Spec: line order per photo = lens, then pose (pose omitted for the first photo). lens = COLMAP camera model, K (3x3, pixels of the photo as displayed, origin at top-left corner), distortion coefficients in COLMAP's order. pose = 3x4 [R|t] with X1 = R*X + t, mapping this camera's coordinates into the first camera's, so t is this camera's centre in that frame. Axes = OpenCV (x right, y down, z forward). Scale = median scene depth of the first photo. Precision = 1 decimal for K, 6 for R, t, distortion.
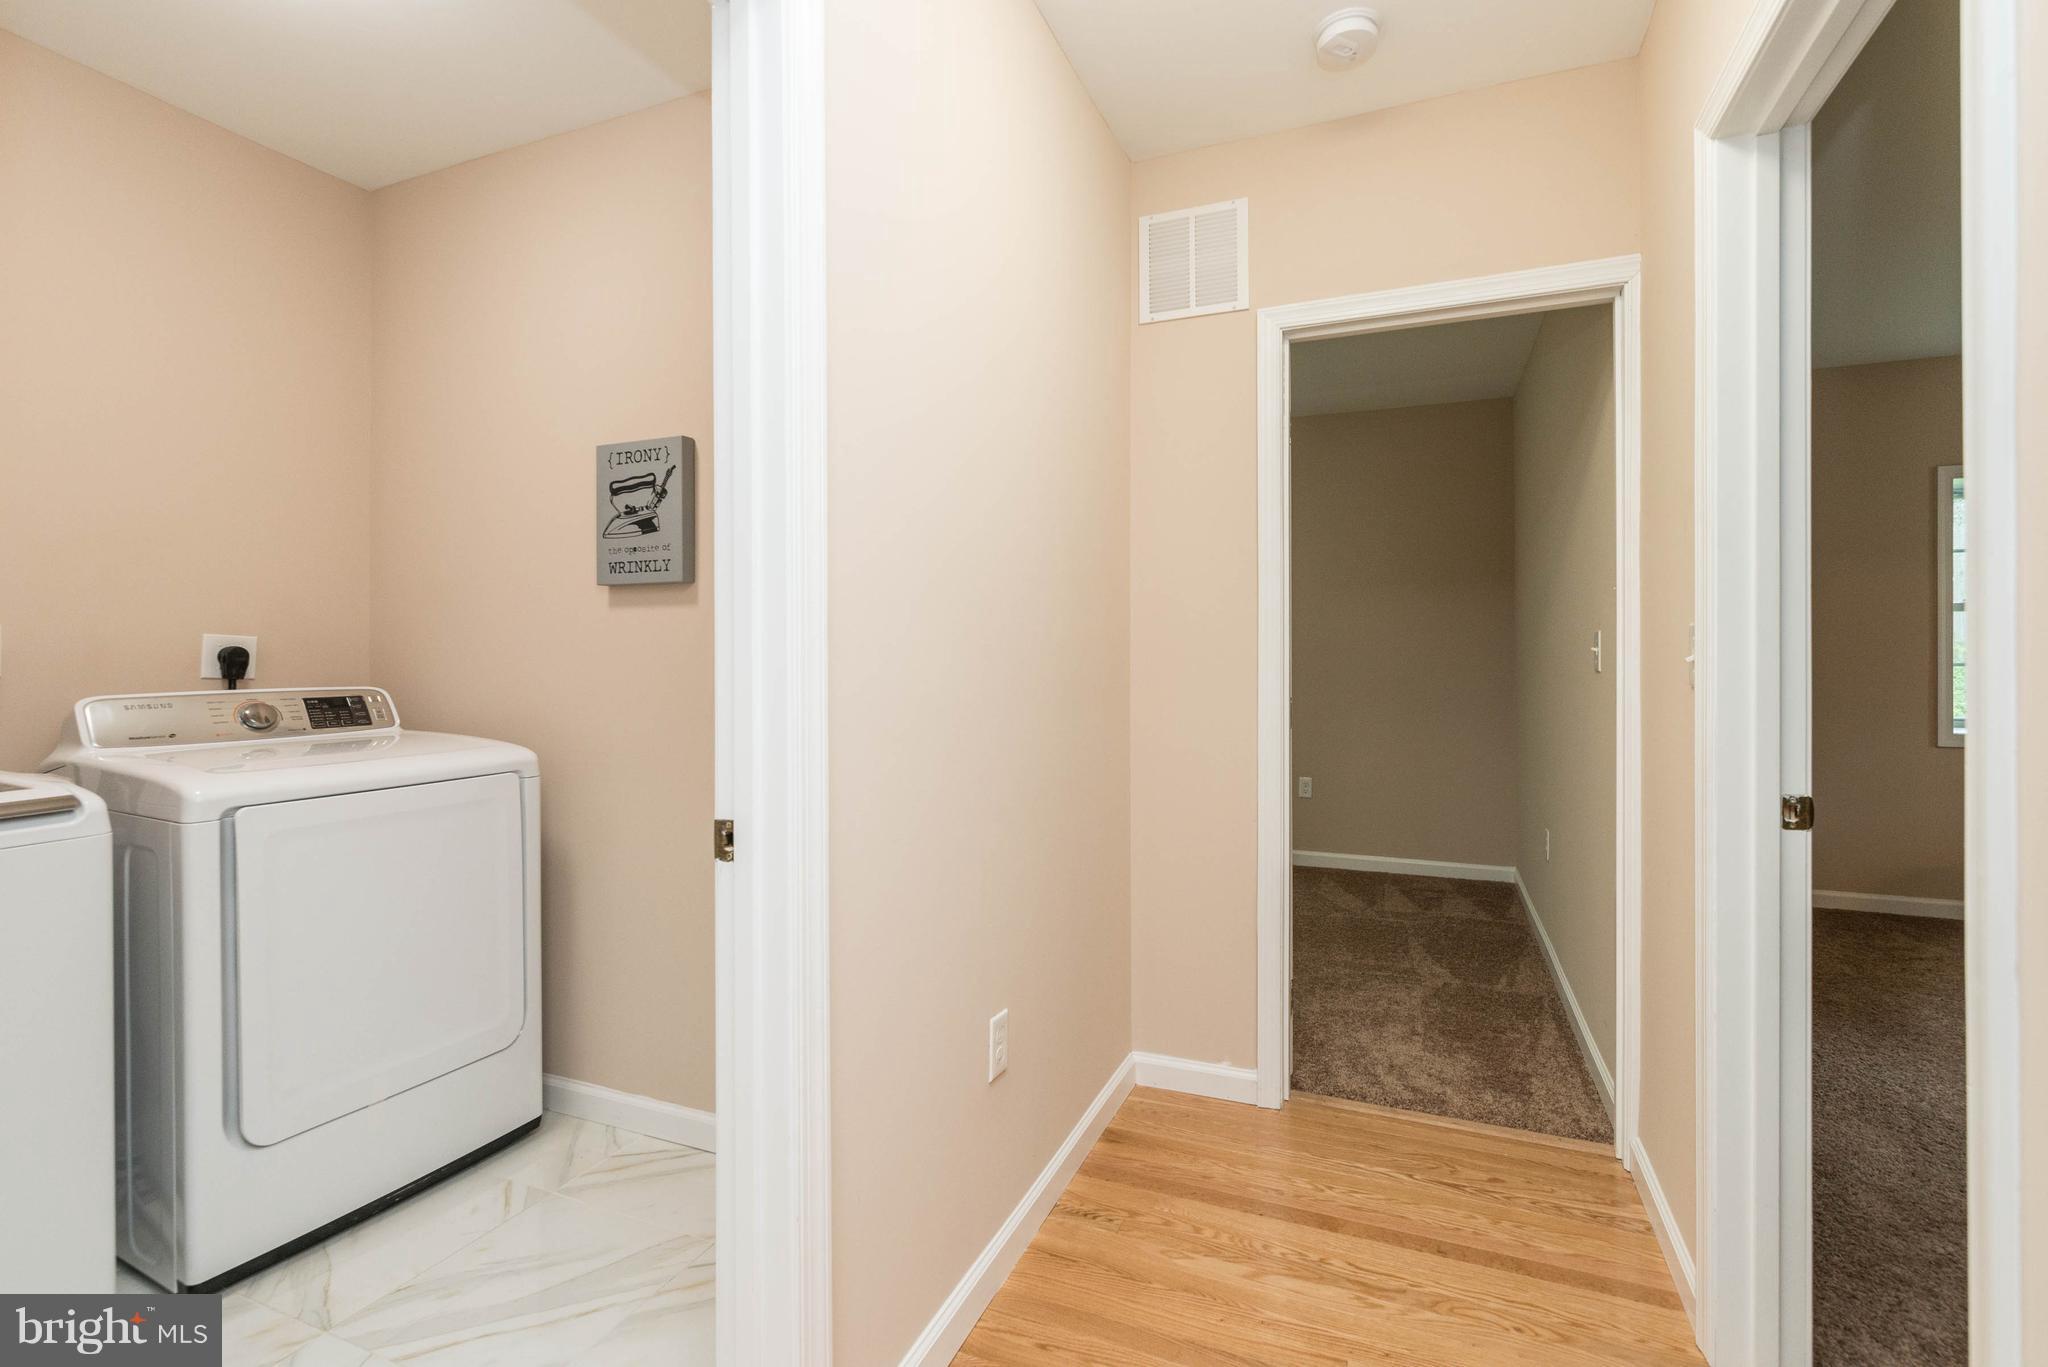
lens RADIAL K [[907.9, 0, 1061.1], [0, 907.9, 653.6], [0, 0, 1]] dist [0.000100, 0.005774]
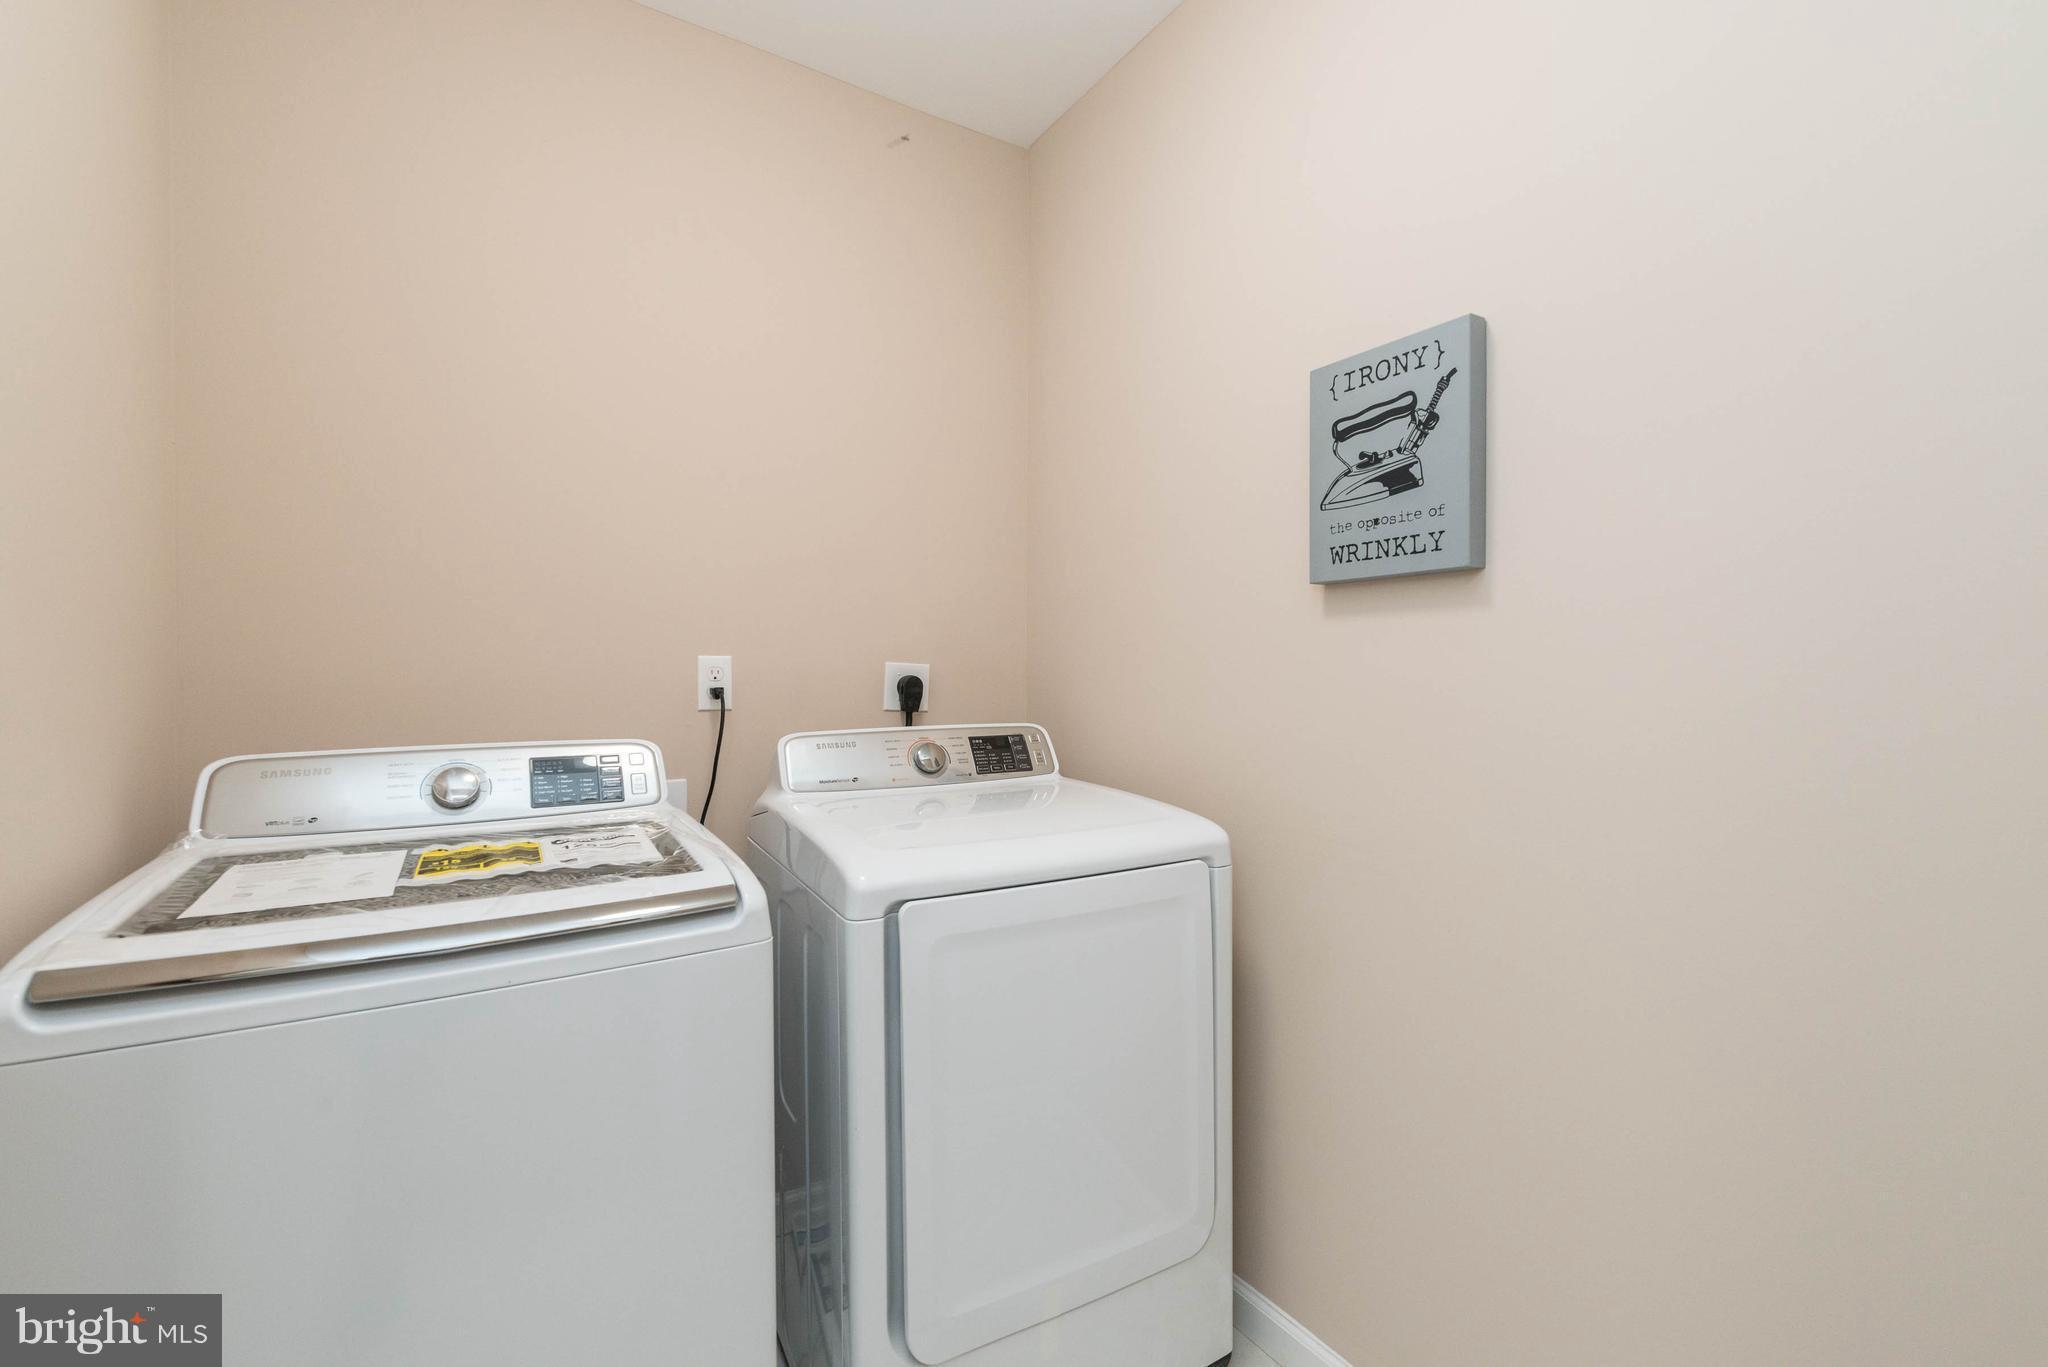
lens RADIAL K [[886.7, 0, 1024.0], [0, 886.7, 683.5], [0, 0, 1]] dist [0.001627, -0.000241]
pose [[0.807285, 0.007731, -0.590111, -0.305224], [0.000911, 0.999897, 0.014345, -0.012681], [0.590161, -0.012118, 0.807195, 0.365779]]
